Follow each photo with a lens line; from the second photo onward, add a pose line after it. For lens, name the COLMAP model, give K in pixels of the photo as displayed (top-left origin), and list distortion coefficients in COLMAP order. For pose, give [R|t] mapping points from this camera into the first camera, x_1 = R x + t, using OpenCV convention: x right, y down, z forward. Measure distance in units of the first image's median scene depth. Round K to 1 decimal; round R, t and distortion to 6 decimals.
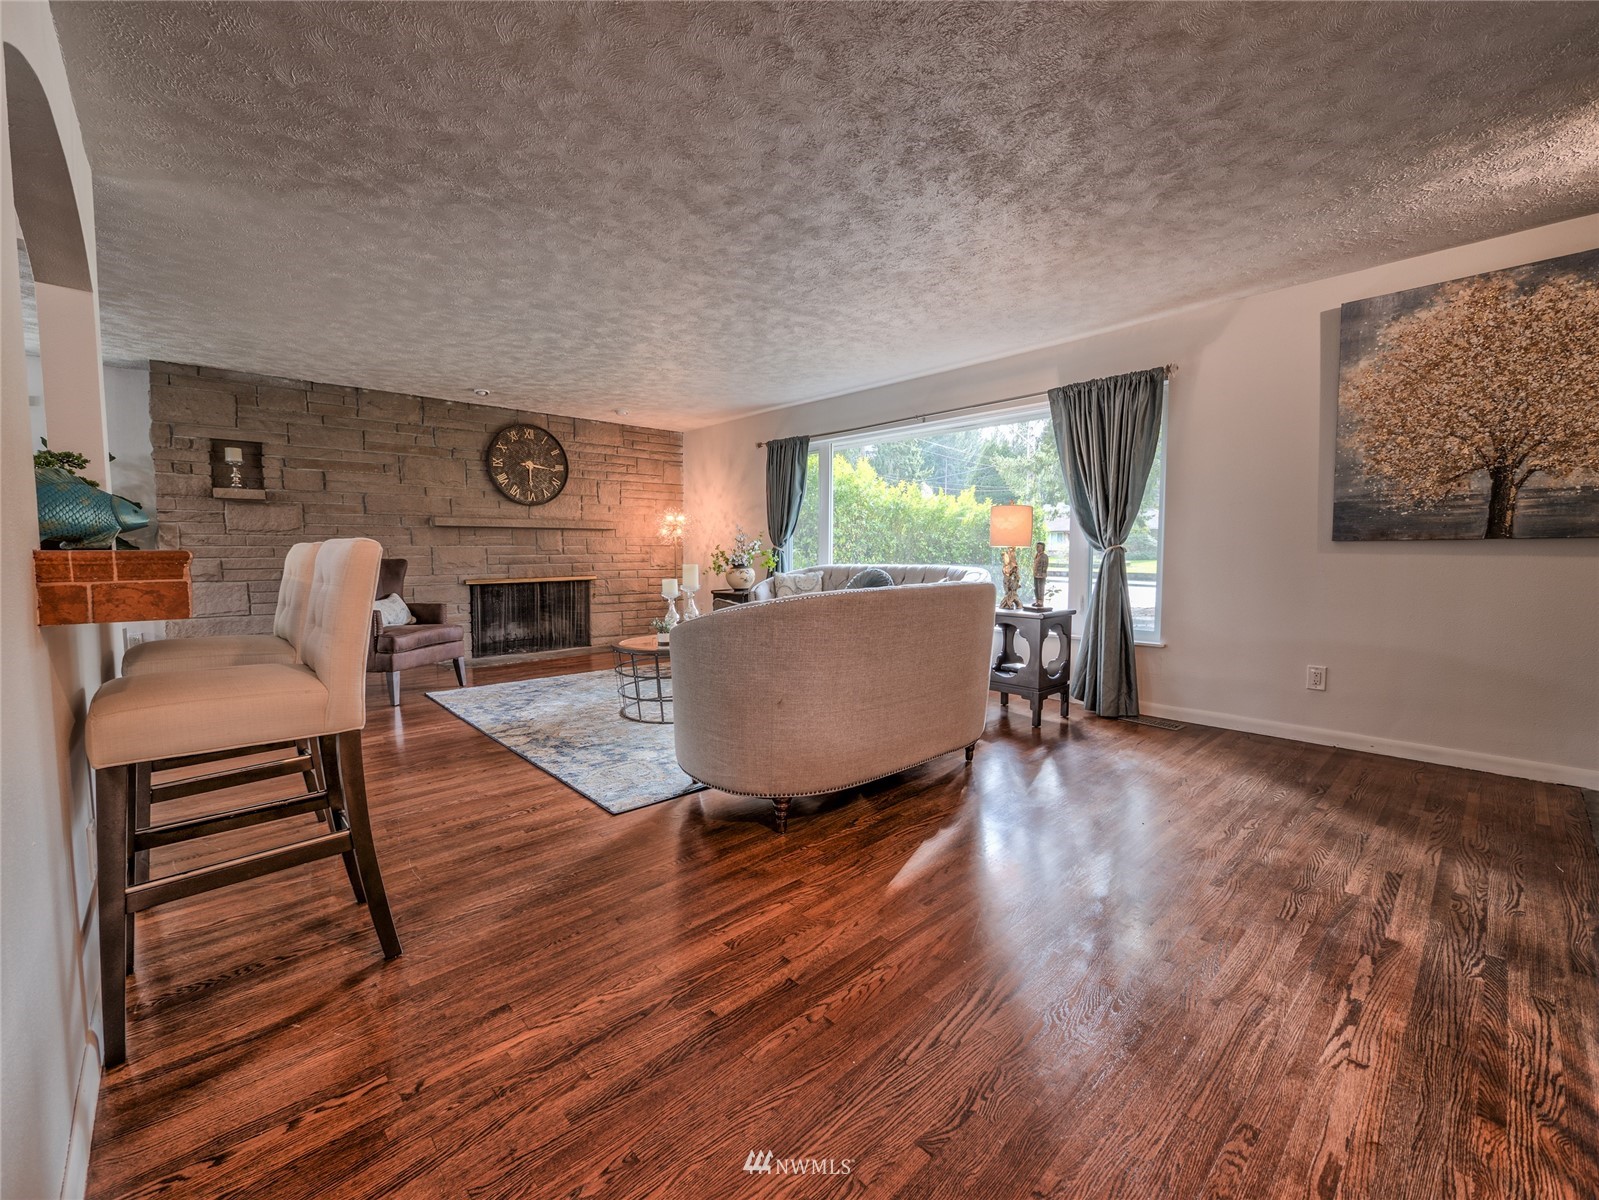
lens RADIAL K [[663.1, 0, 797.0], [0, 663.1, 593.4], [0, 0, 1]] dist [-0.003468, -0.000639]
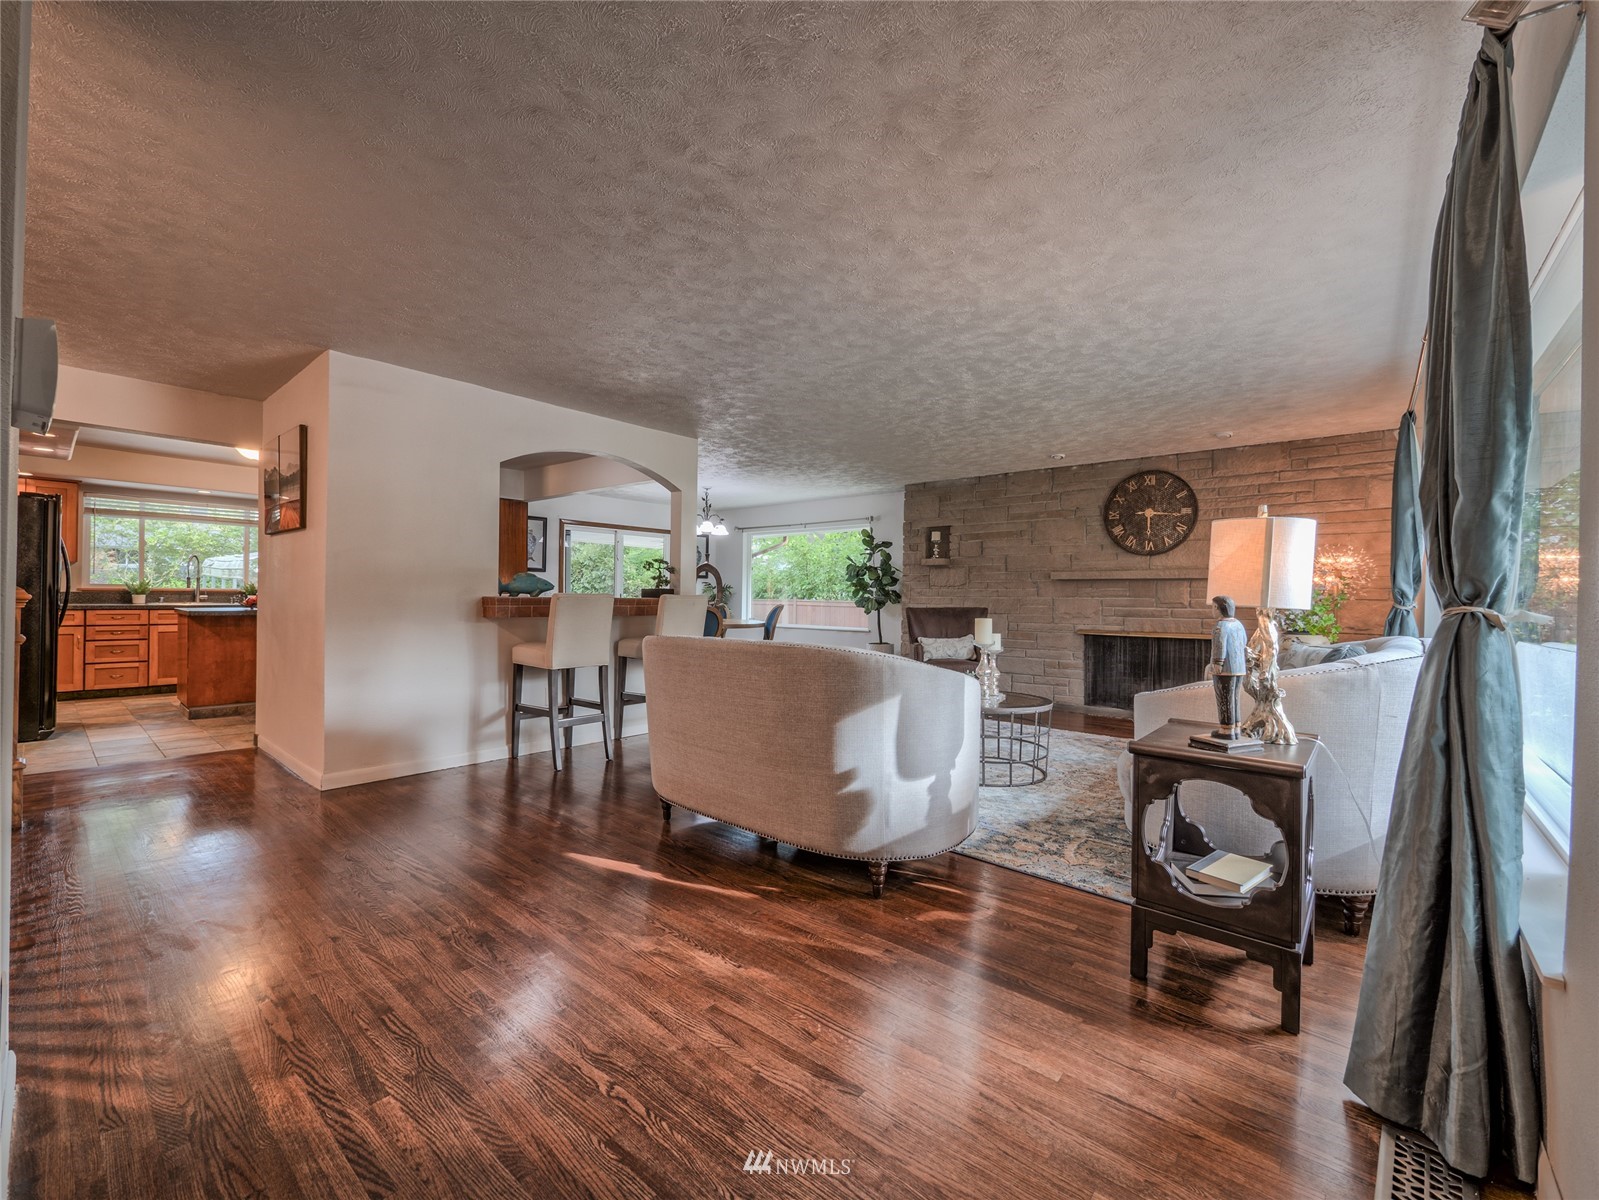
lens RADIAL K [[663.1, 0, 793.3], [0, 663.1, 600.6], [0, 0, 1]] dist [-0.003468, -0.000639]
pose [[0.110356, 0.012684, -0.993811, 0.520151], [-0.077185, 0.997008, 0.004154, -0.036479], [0.990891, 0.076249, 0.111004, 0.433607]]
